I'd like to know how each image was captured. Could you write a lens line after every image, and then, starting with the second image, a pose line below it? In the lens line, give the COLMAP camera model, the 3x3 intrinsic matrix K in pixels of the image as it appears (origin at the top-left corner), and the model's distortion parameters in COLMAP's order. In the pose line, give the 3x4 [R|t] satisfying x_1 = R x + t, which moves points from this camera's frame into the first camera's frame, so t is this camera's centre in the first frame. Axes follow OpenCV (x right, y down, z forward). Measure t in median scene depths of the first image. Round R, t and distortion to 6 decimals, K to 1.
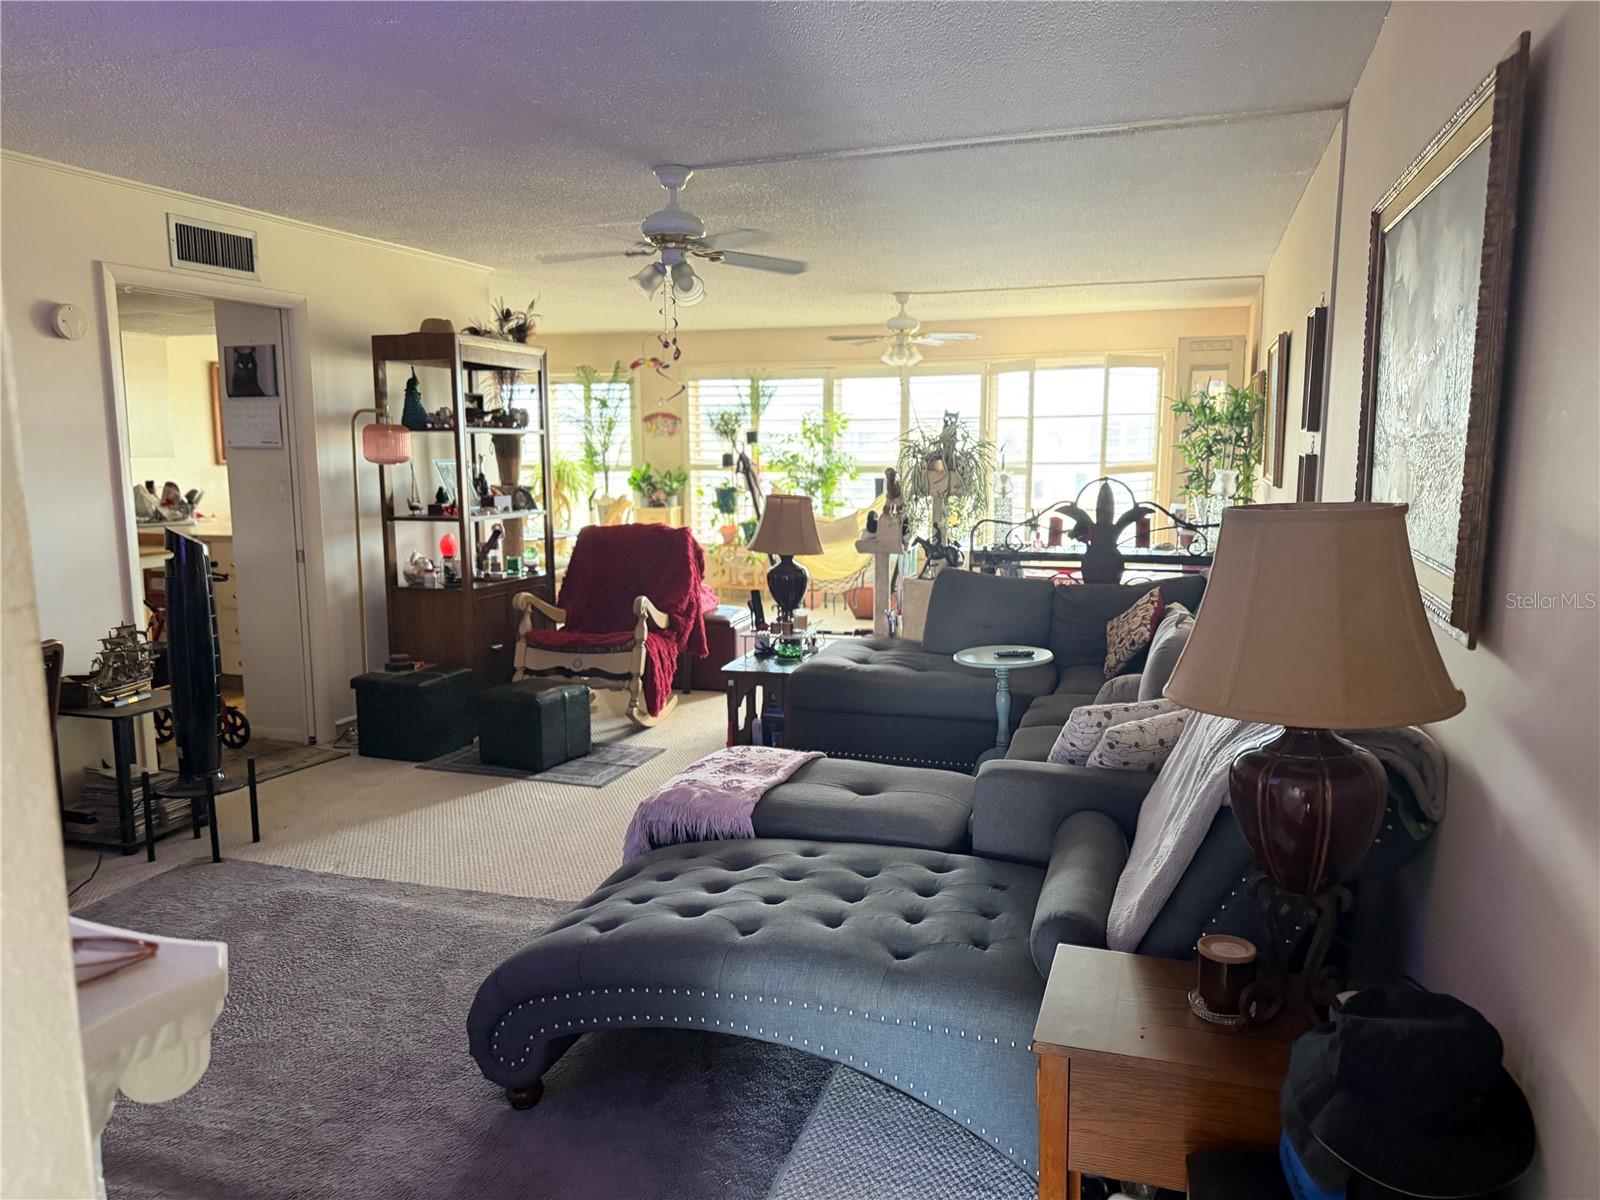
lens RADIAL K [[1120.6, 0, 799.6], [0, 1120.6, 607.2], [0, 0, 1]] dist [0.091150, -0.003815]
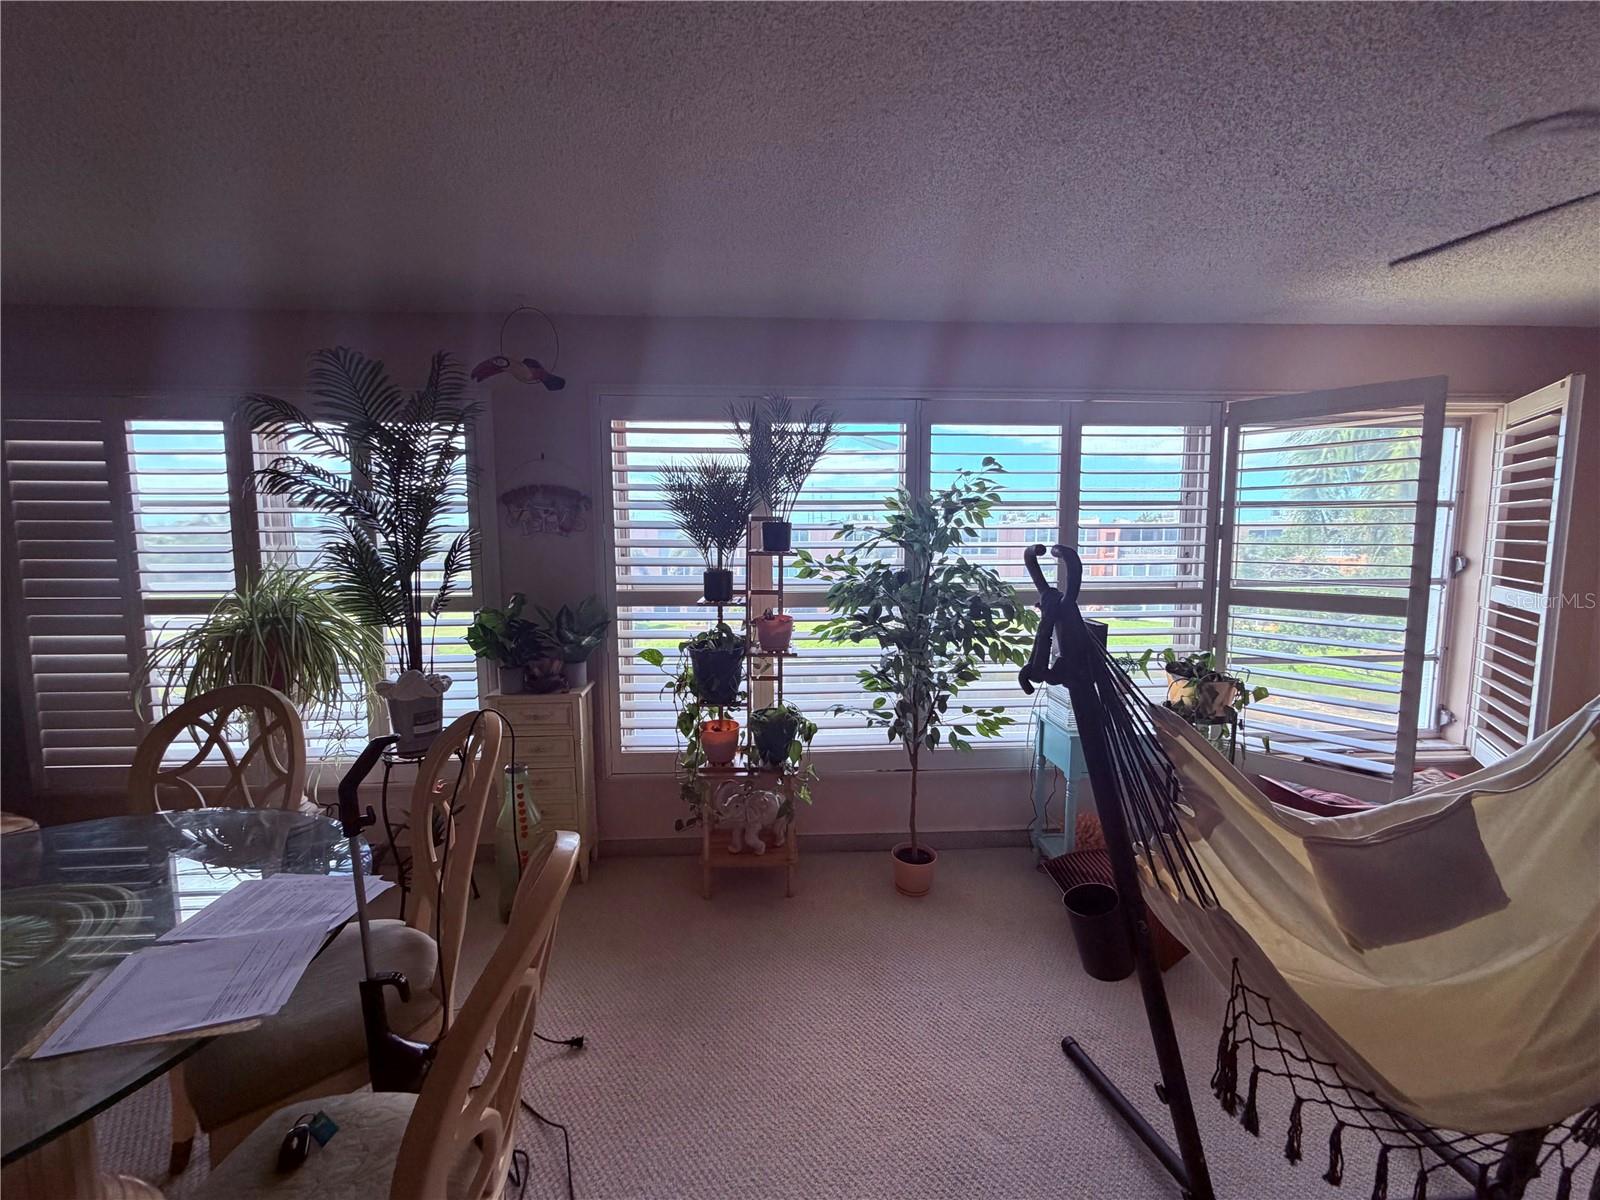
lens RADIAL K [[630.7, 0, 789.5], [0, 630.7, 589.6], [0, 0, 1]] dist [-0.000417, 0.000102]
pose [[0.929067, -0.025894, 0.369005, -0.170684], [0.052537, 0.996671, -0.062337, -0.145124], [-0.366163, 0.077301, 0.927335, 0.976160]]
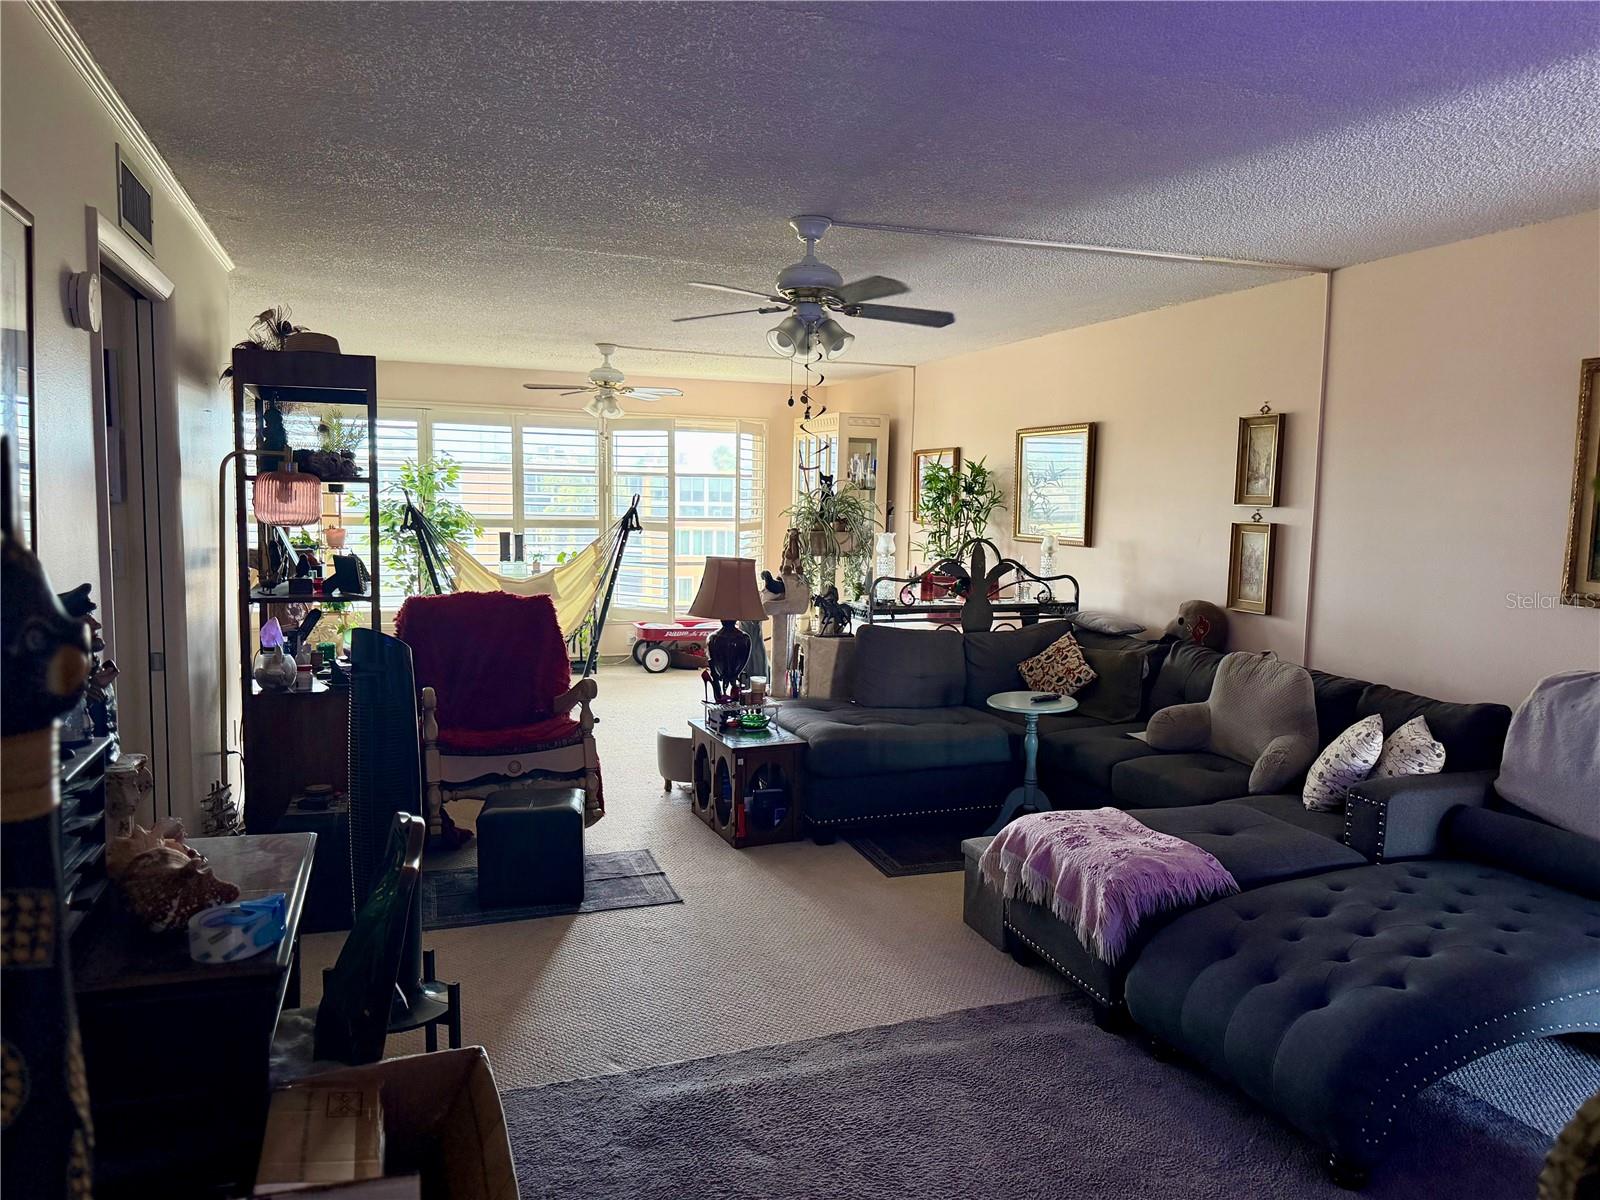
lens RADIAL K [[1120.6, 0, 796.9], [0, 1120.6, 601.2], [0, 0, 1]] dist [0.091150, -0.003815]
pose [[0.781667, -0.043245, 0.622195, -0.394057], [0.072091, 0.997171, -0.021260, -0.027552], [-0.619515, 0.061473, 0.782574, 0.158845]]
